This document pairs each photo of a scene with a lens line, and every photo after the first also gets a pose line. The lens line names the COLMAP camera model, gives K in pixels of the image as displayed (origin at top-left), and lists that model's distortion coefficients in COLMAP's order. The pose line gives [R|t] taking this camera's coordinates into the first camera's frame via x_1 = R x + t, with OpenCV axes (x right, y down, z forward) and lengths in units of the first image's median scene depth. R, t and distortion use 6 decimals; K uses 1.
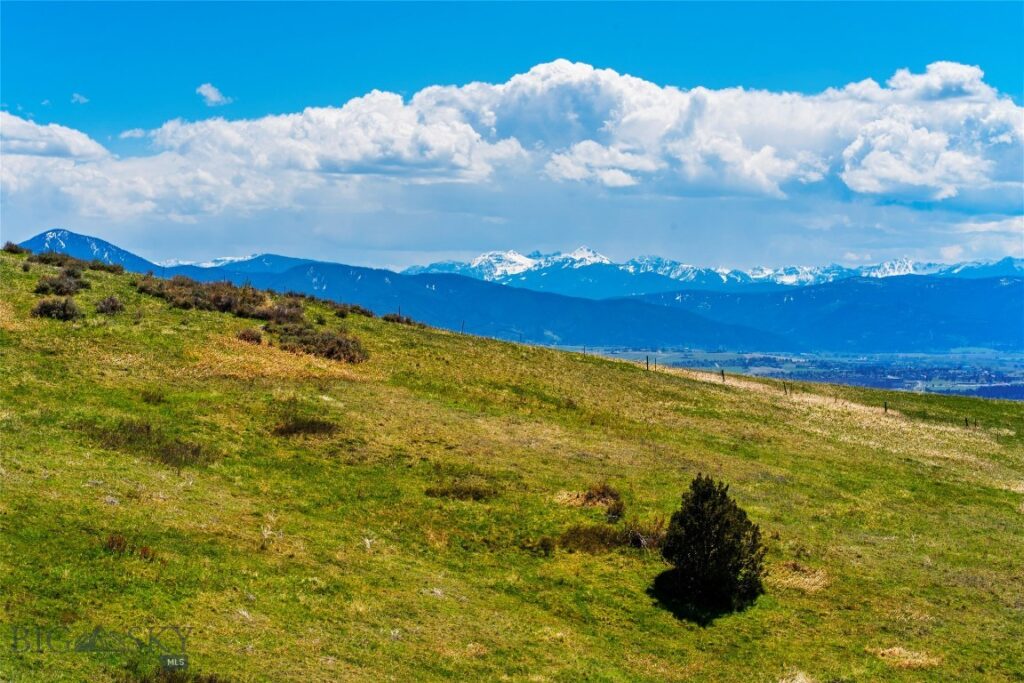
lens RADIAL K [[2517.6, 0, 512.0], [0, 2517.6, 341.6], [0, 0, 1]] dist [0.040588, 0.000000]
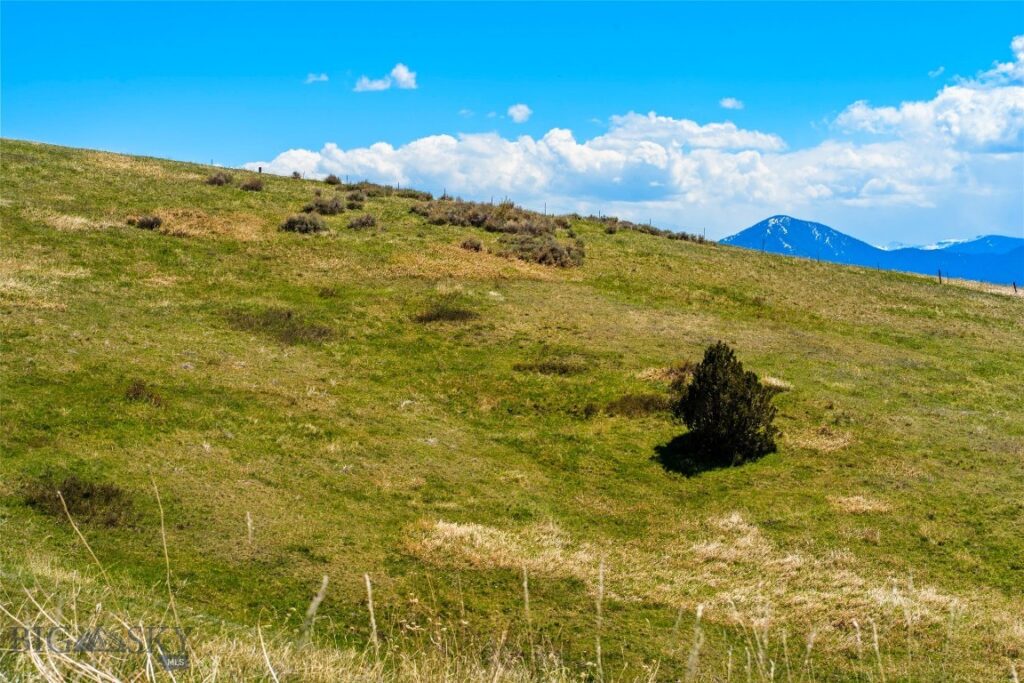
lens RADIAL K [[2517.6, 0, 511.8], [0, 2517.6, 341.9], [0, 0, 1]] dist [0.040588, 0.000000]
pose [[0.949418, -0.012015, -0.313784, 0.261551], [0.012496, 0.999922, -0.000476, 0.041629], [0.313765, -0.003470, 0.949494, -0.036388]]
